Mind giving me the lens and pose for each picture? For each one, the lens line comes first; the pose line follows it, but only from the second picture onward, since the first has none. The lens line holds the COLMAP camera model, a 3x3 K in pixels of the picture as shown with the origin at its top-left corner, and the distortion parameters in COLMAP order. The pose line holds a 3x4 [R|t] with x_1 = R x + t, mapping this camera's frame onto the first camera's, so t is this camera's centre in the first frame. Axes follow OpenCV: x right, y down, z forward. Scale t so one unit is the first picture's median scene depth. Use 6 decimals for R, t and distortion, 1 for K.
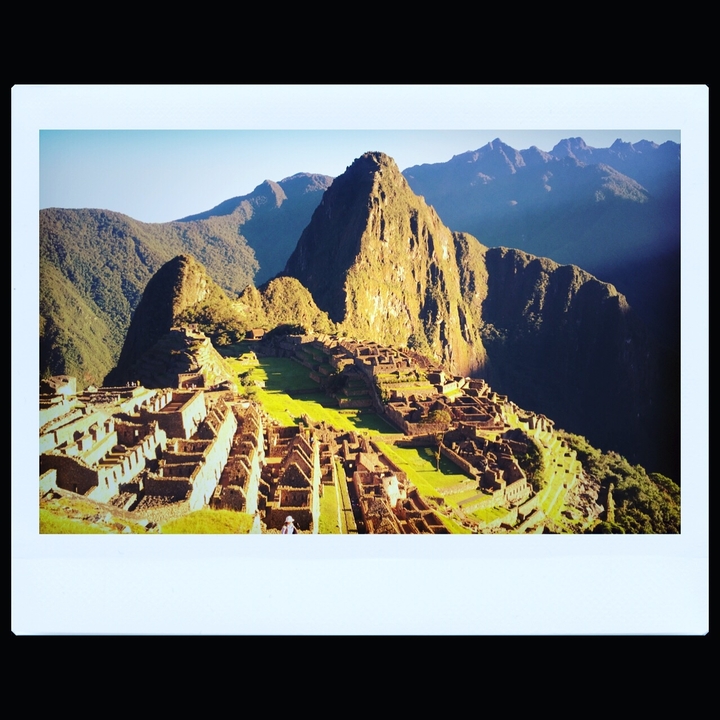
lens RADIAL K [[722.8, 0, 360.0], [0, 722.8, 360.0], [0, 0, 1]] dist [-0.007583, -0.023220]
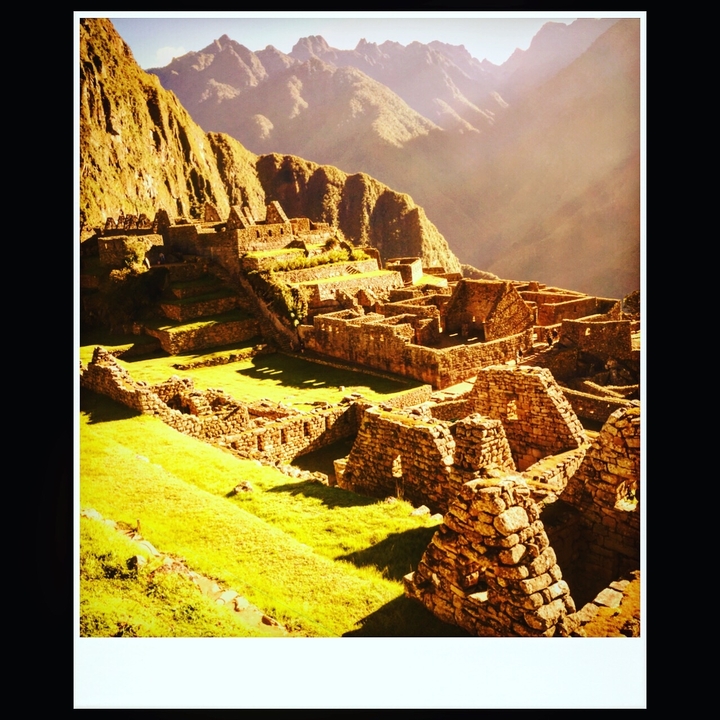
lens RADIAL K [[722.8, 0, 360.0], [0, 722.8, 360.0], [0, 0, 1]] dist [-0.007583, -0.023220]
pose [[0.911287, -0.183830, 0.368459, -0.035508], [0.179057, 0.982695, 0.047431, 0.033250], [-0.370802, 0.022752, 0.928433, 0.331274]]
